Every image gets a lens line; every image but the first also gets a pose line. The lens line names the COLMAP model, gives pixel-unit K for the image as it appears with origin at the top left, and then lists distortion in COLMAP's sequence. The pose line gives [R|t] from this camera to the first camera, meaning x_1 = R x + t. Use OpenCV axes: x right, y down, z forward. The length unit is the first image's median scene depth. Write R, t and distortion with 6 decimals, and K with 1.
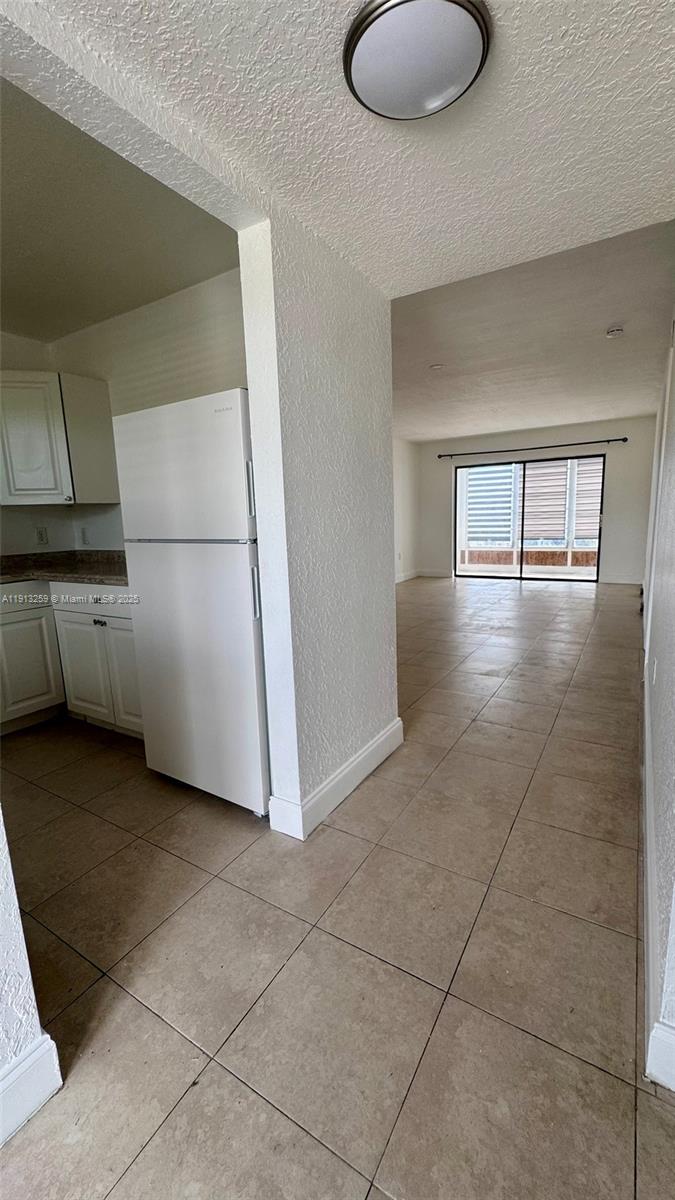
lens RADIAL K [[484.2, 0, 343.2], [0, 484.2, 600.4], [0, 0, 1]] dist [0.000300, 0.000610]
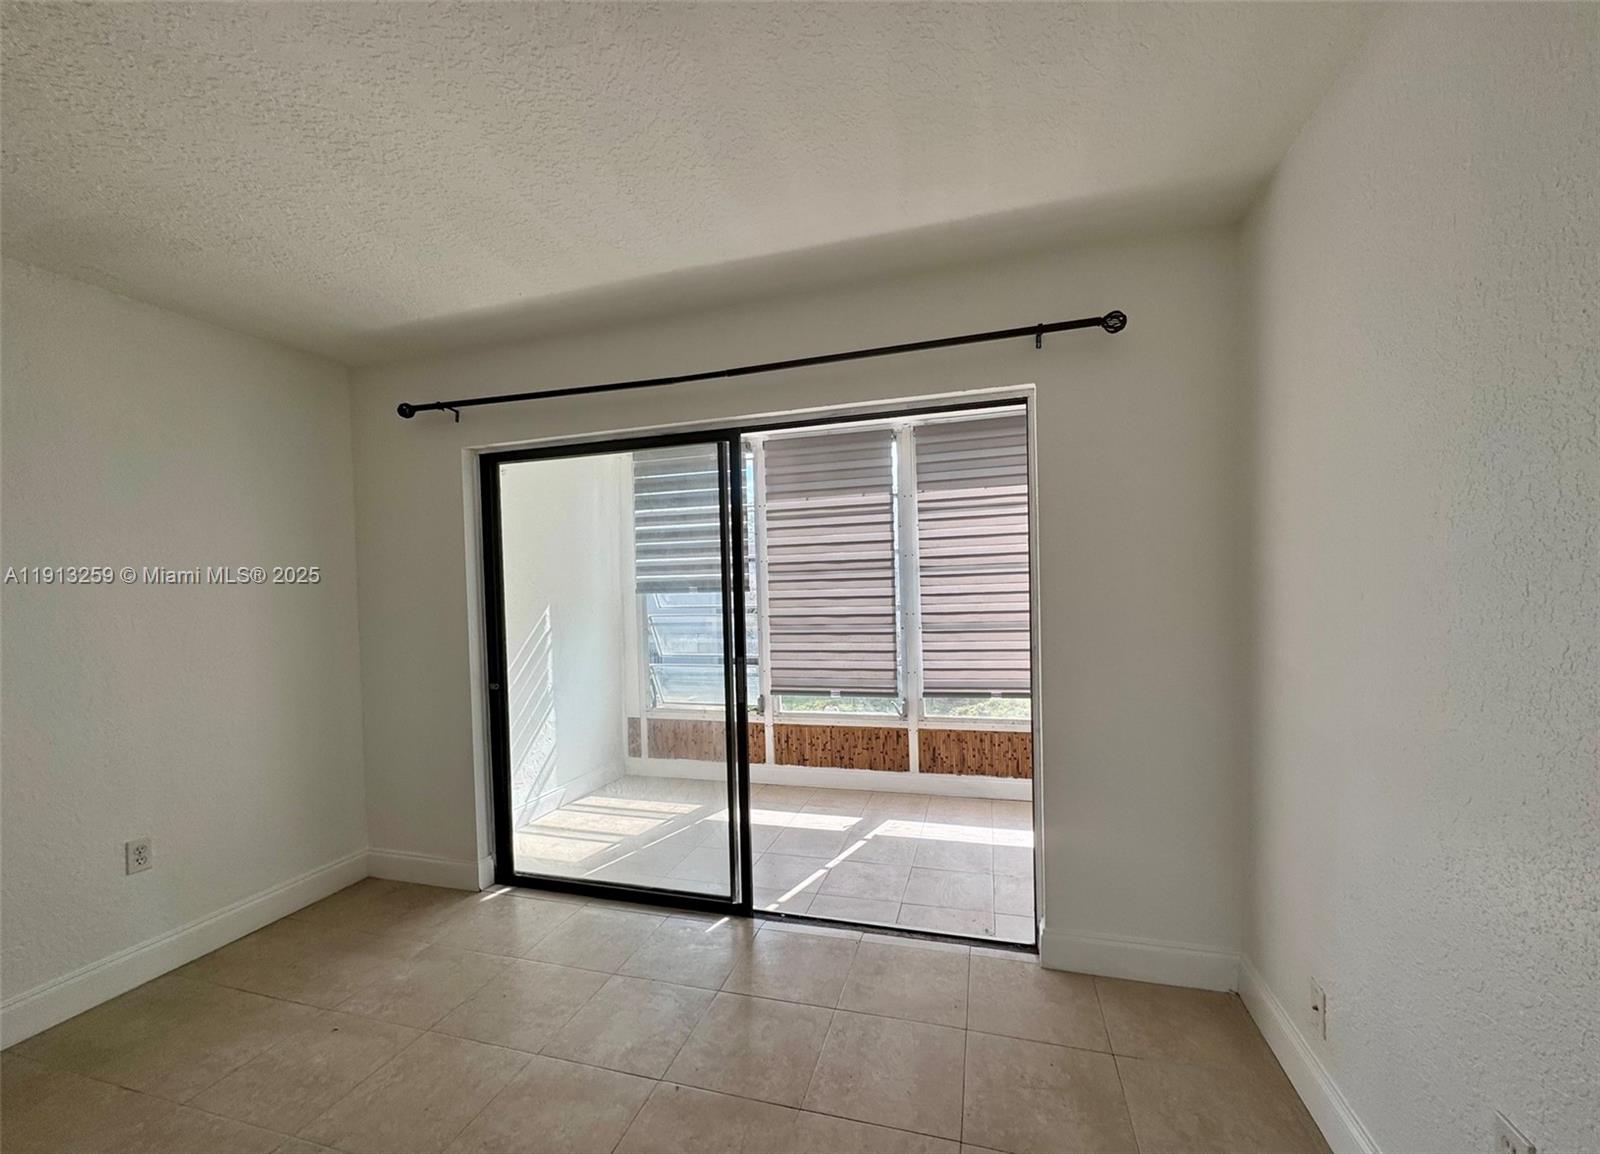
lens RADIAL K [[641.4, 0, 802.3], [0, 641.4, 601.7], [0, 0, 1]] dist [0.003911, -0.000346]
pose [[0.966188, 0.001655, 0.257834, 0.296750], [0.038586, 0.987791, -0.150933, -0.135636], [-0.254936, 0.155779, 0.954327, 0.617879]]
